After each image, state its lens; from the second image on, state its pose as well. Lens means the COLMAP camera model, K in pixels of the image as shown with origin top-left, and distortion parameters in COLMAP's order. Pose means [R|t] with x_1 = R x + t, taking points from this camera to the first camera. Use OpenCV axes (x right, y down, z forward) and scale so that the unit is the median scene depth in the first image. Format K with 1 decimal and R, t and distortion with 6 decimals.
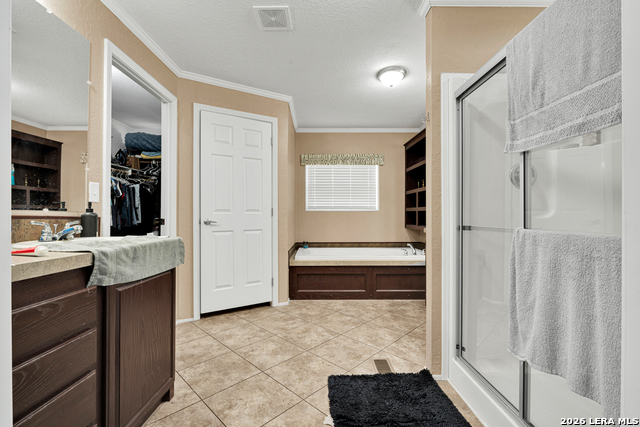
lens RADIAL K [[283.0, 0, 320.0], [0, 283.0, 213.5], [0, 0, 1]] dist [-0.002954, -0.000249]
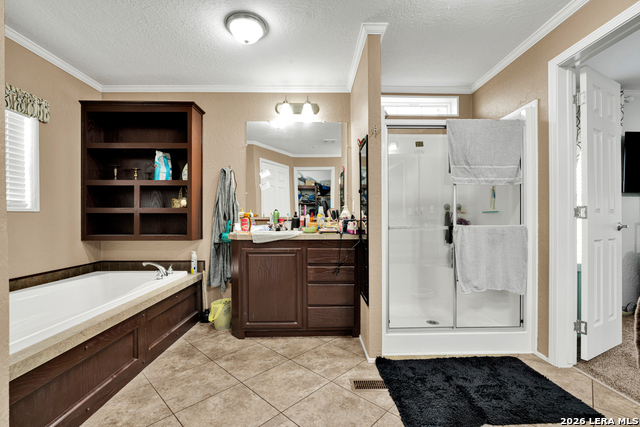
lens RADIAL K [[283.0, 0, 320.0], [0, 283.0, 213.5], [0, 0, 1]] dist [-0.002954, -0.000249]
pose [[-0.009519, 0.013489, 0.999864, -0.471941], [-0.001722, 0.999907, -0.013506, 0.000505], [-0.999953, -0.001850, -0.009495, 0.789436]]
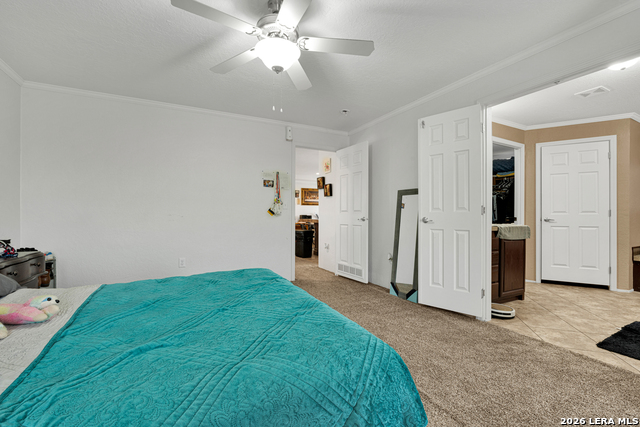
lens RADIAL K [[279.9, 0, 320.0], [0, 279.9, 213.5], [0, 0, 1]] dist [-0.001198, -0.000128]
pose [[0.468024, 0.000495, -0.883716, 0.357054], [0.000895, 0.999999, 0.001034, -0.005832], [0.883715, -0.001274, 0.468023, -0.771854]]
